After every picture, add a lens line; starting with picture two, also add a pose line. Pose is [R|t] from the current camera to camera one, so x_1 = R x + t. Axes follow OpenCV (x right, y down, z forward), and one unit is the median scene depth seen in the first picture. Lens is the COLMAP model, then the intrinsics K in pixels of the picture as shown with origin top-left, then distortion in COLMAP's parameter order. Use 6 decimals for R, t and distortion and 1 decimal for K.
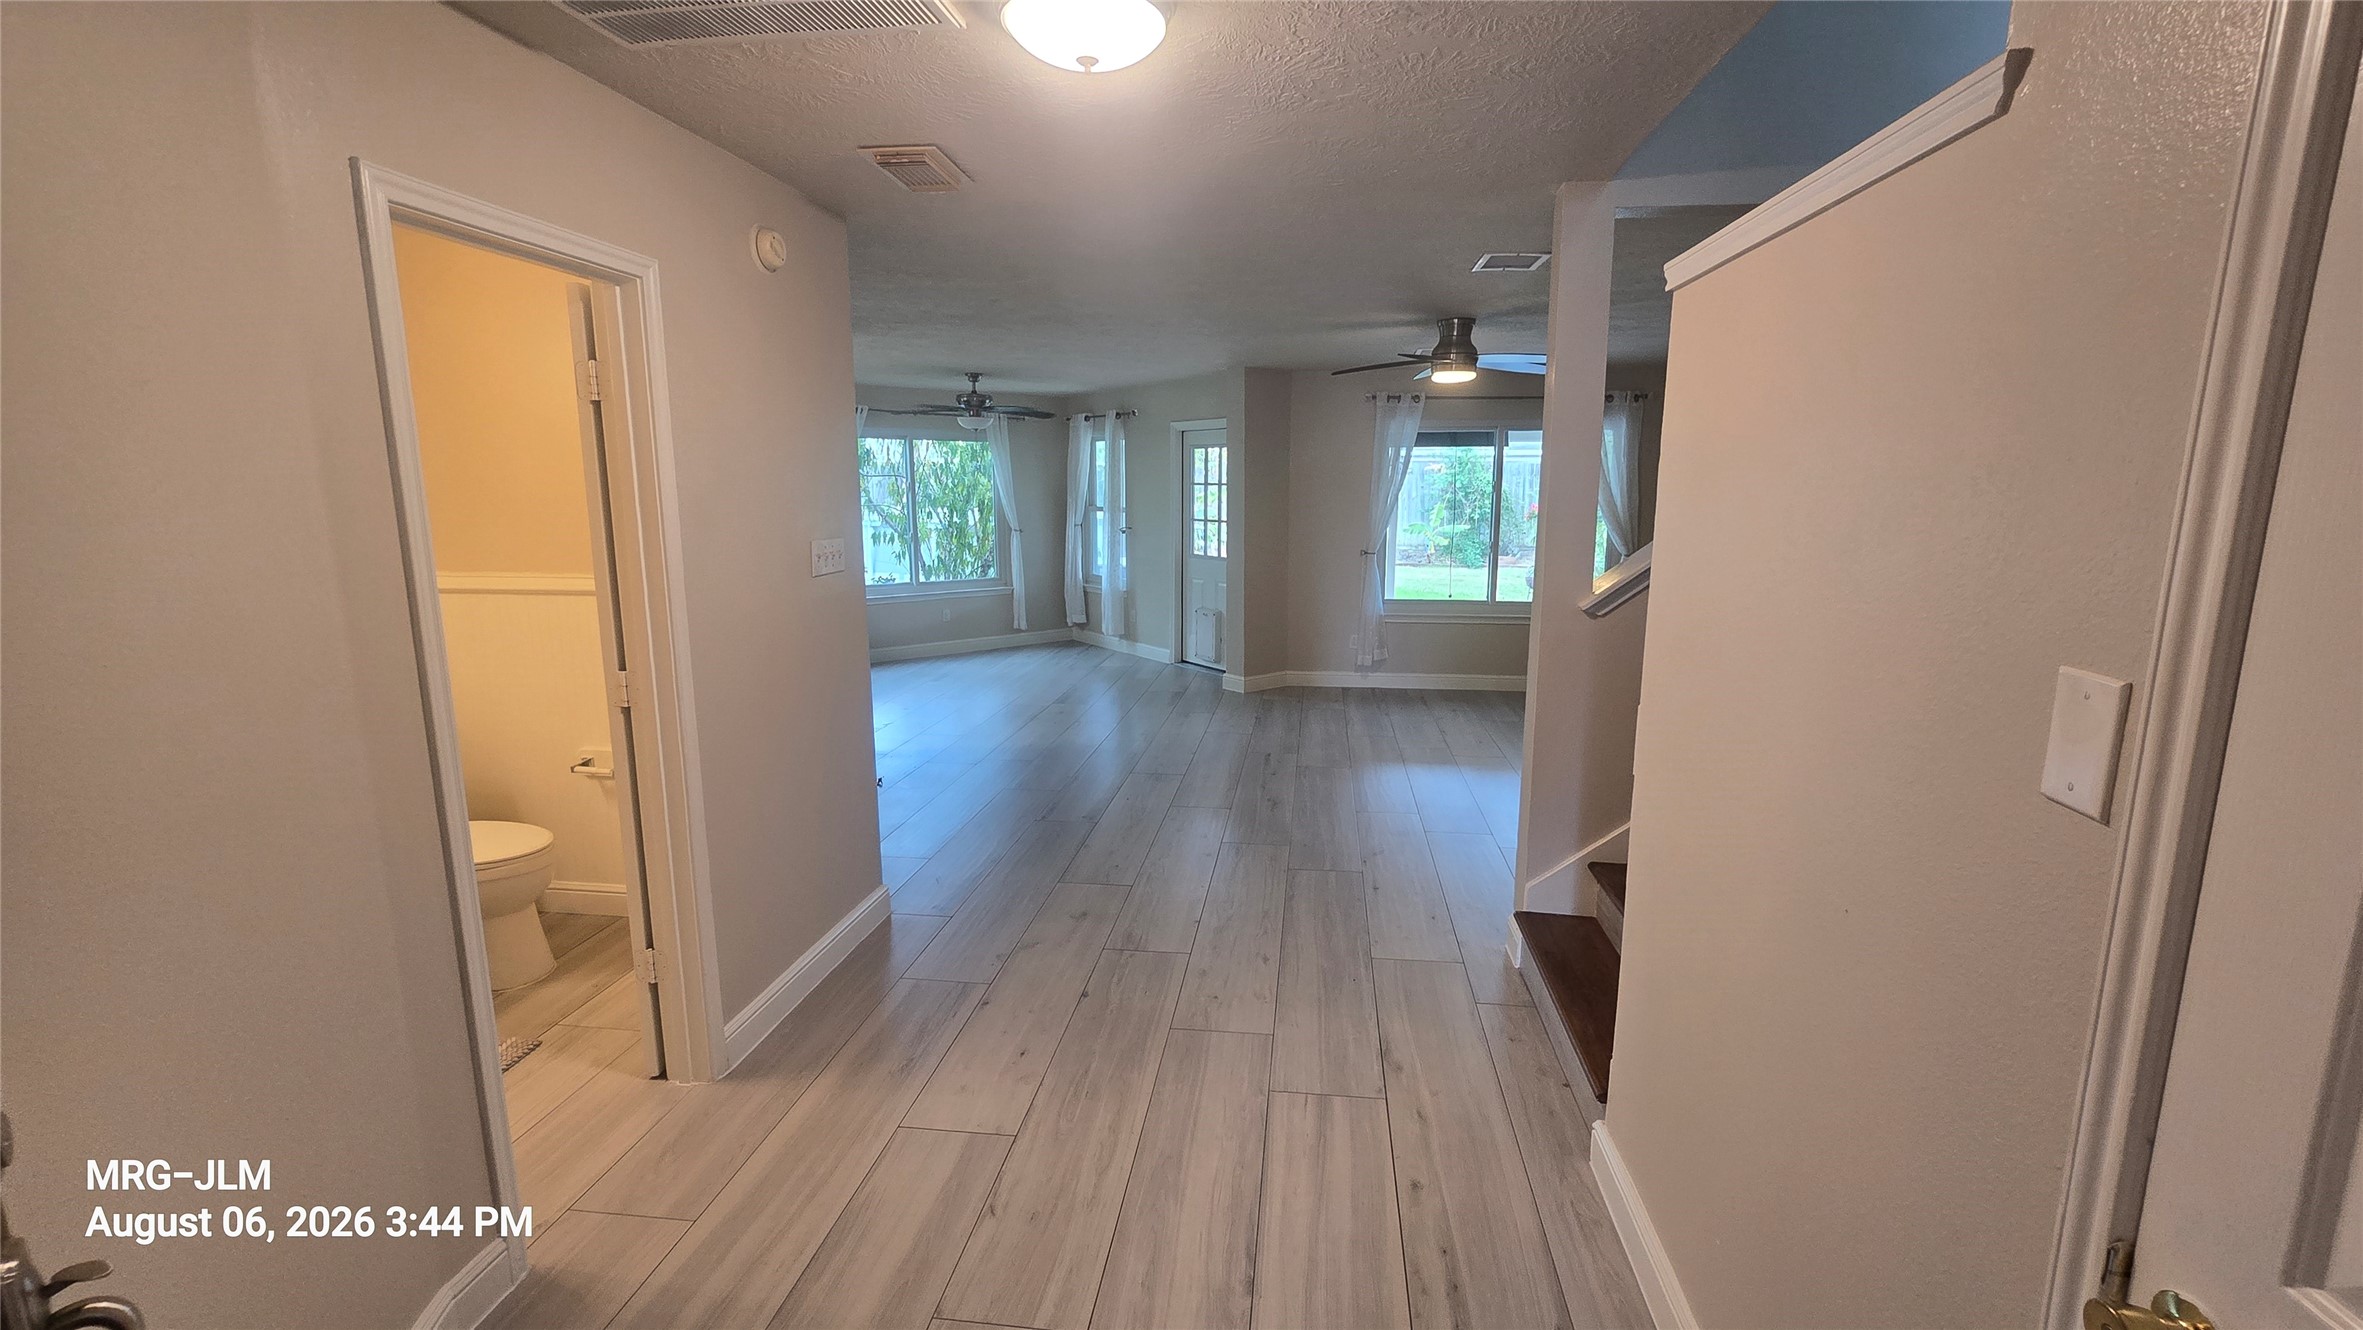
lens RADIAL K [[970.3, 0, 1200.1], [0, 970.3, 651.3], [0, 0, 1]] dist [-0.007666, 0.005155]
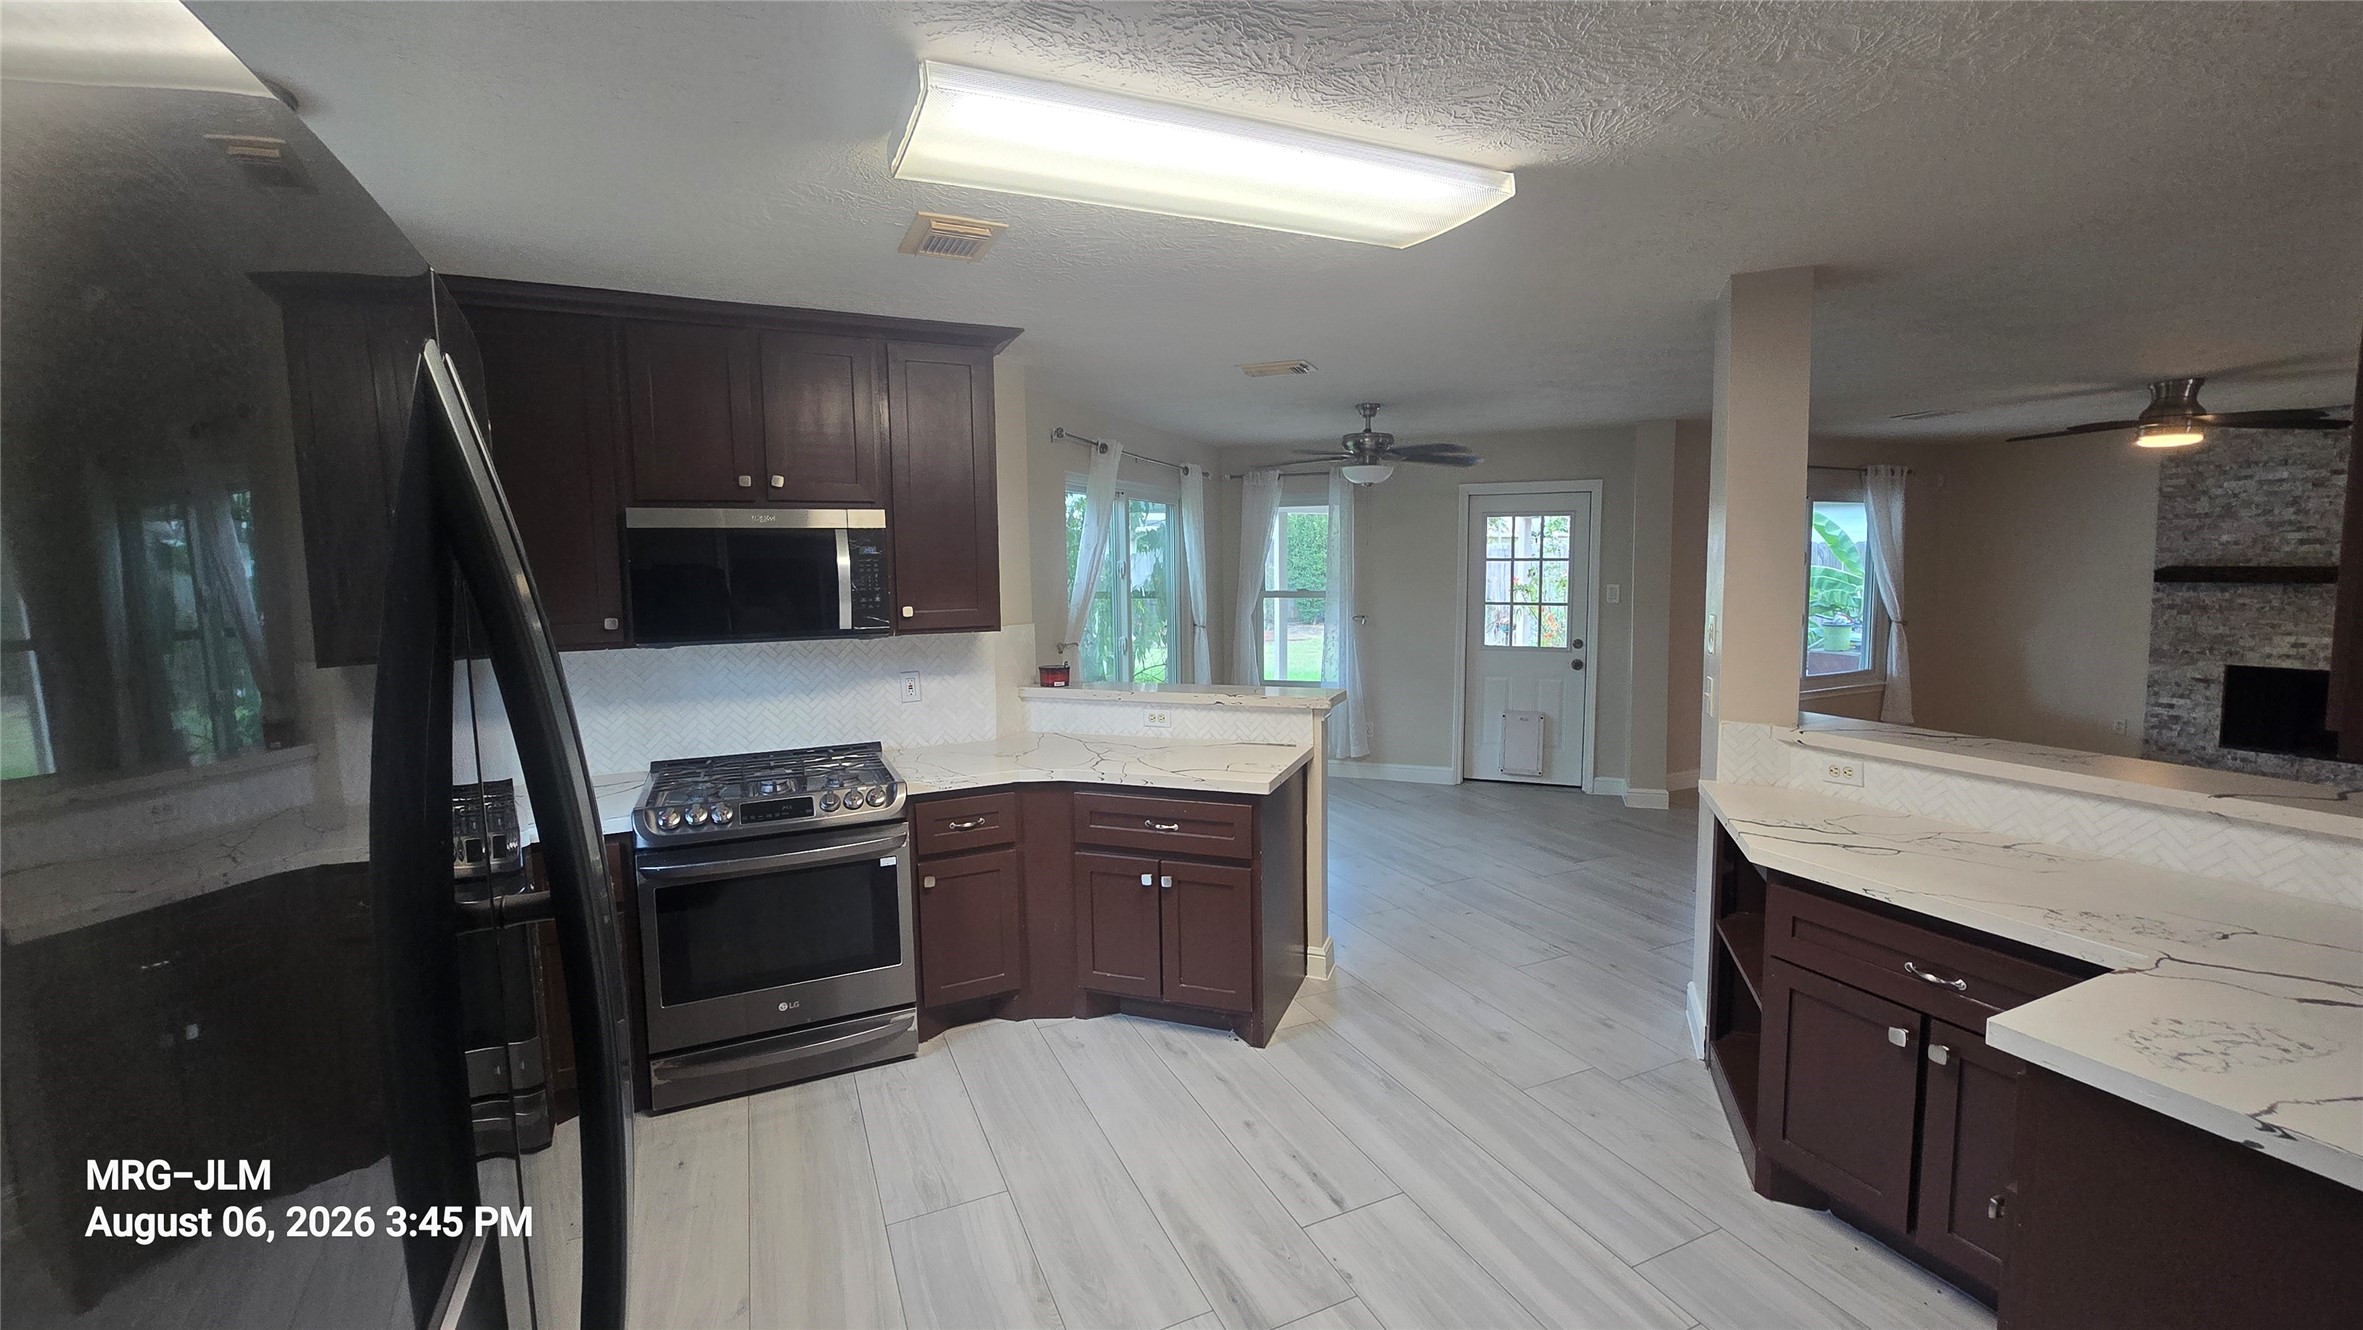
lens RADIAL K [[970.3, 0, 1201.2], [0, 970.3, 647.0], [0, 0, 1]] dist [-0.007666, 0.005155]
pose [[0.848352, -0.059462, 0.526083, -0.692785], [0.102091, 0.993397, -0.052349, -0.088471], [-0.519496, 0.098119, 0.848821, 0.477959]]
